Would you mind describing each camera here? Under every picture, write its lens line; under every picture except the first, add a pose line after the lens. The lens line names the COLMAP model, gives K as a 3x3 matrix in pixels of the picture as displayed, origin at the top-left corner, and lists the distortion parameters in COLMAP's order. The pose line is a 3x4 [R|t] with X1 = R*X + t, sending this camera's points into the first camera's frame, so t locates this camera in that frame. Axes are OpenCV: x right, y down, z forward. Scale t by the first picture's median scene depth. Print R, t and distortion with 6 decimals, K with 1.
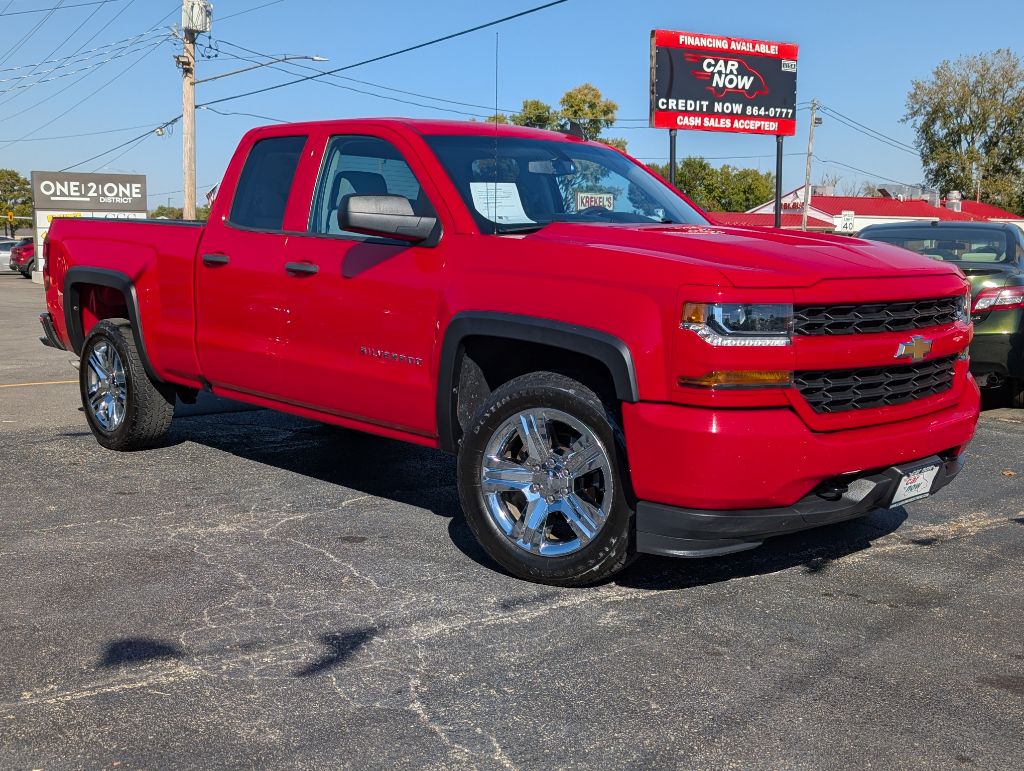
lens RADIAL K [[1130.8, 0, 503.7], [0, 1130.8, 381.2], [0, 0, 1]] dist [0.008161, 0.000000]
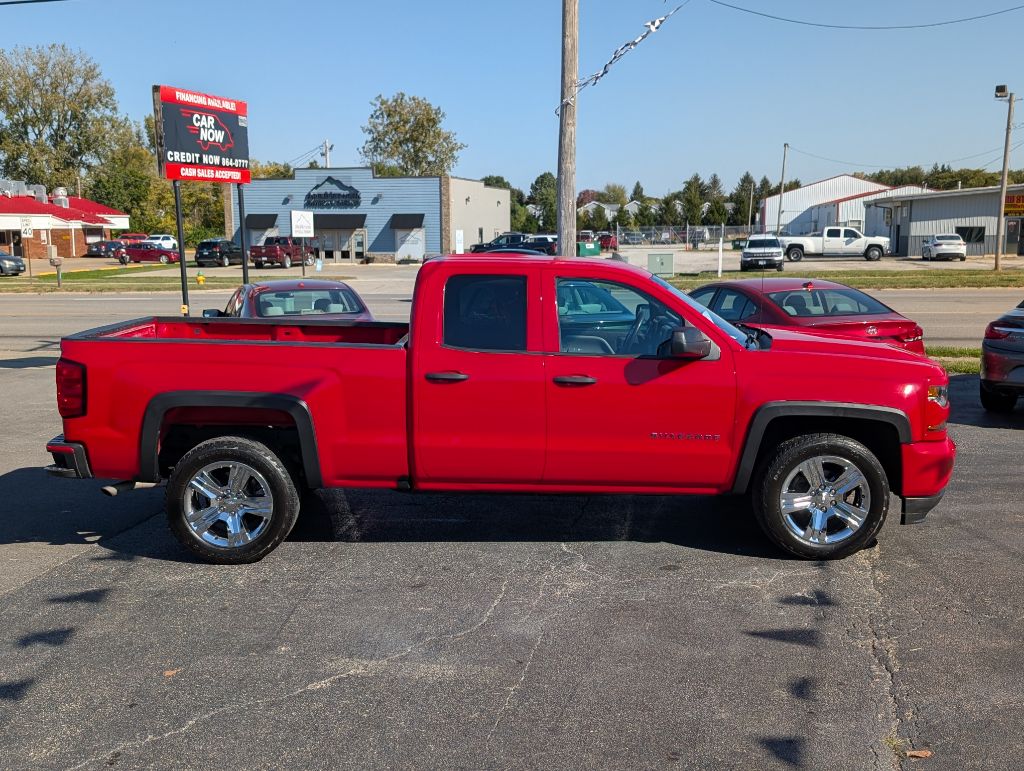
lens RADIAL K [[1130.8, 0, 509.7], [0, 1130.8, 391.8], [0, 0, 1]] dist [0.008161, 0.000000]
pose [[0.697527, -0.114528, 0.707347, -1.221019], [0.100250, 0.993033, 0.061926, -0.183977], [-0.709511, 0.027717, 0.704149, 0.127388]]
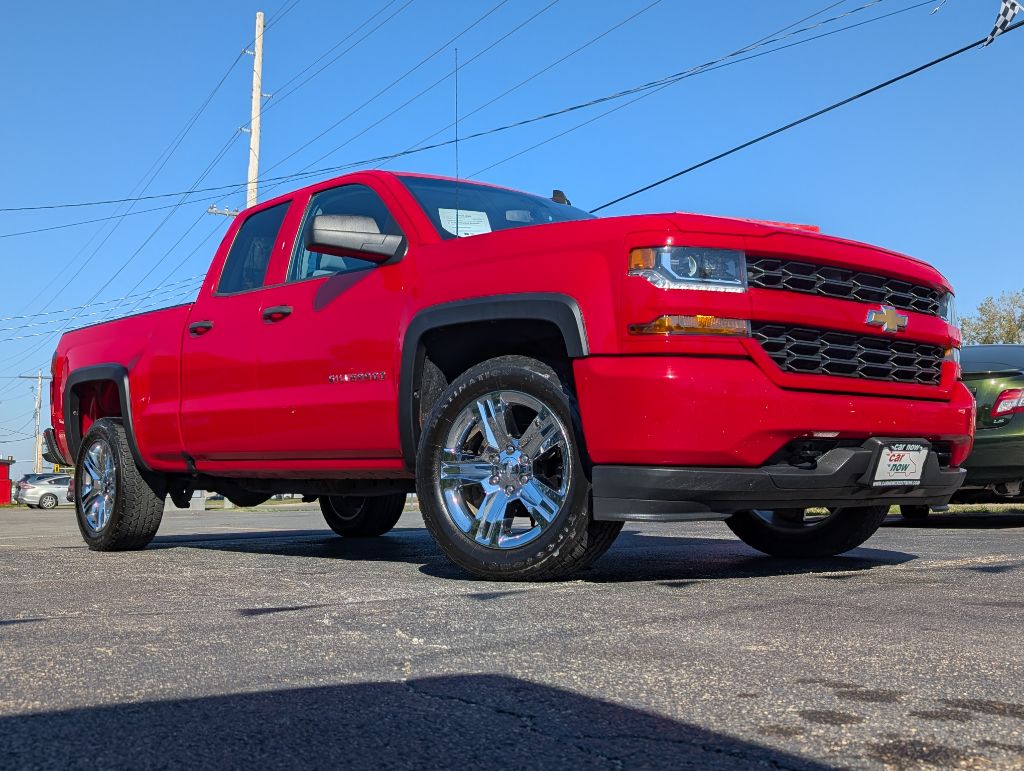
lens RADIAL K [[1130.8, 0, 510.2], [0, 1130.8, 388.7], [0, 0, 1]] dist [0.008161, 0.000000]
pose [[0.998801, -0.021790, -0.043849, 0.071598], [0.012063, 0.977425, -0.210937, 0.186711], [0.047456, 0.210155, 0.976516, 0.054281]]
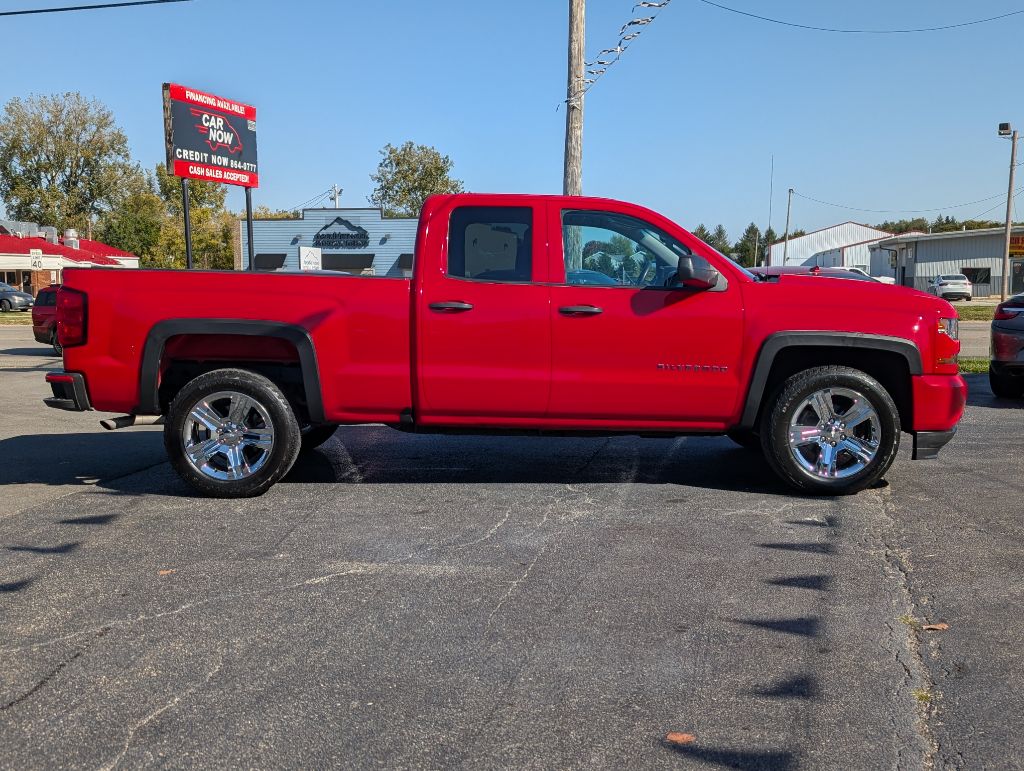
lens RADIAL K [[1130.8, 0, 511.0], [0, 1130.8, 386.1], [0, 0, 1]] dist [0.008161, 0.000000]
pose [[0.701115, -0.076779, 0.708902, -1.221541], [0.096088, 0.995291, 0.012764, -0.037894], [-0.706544, 0.059168, 0.705191, 0.144165]]
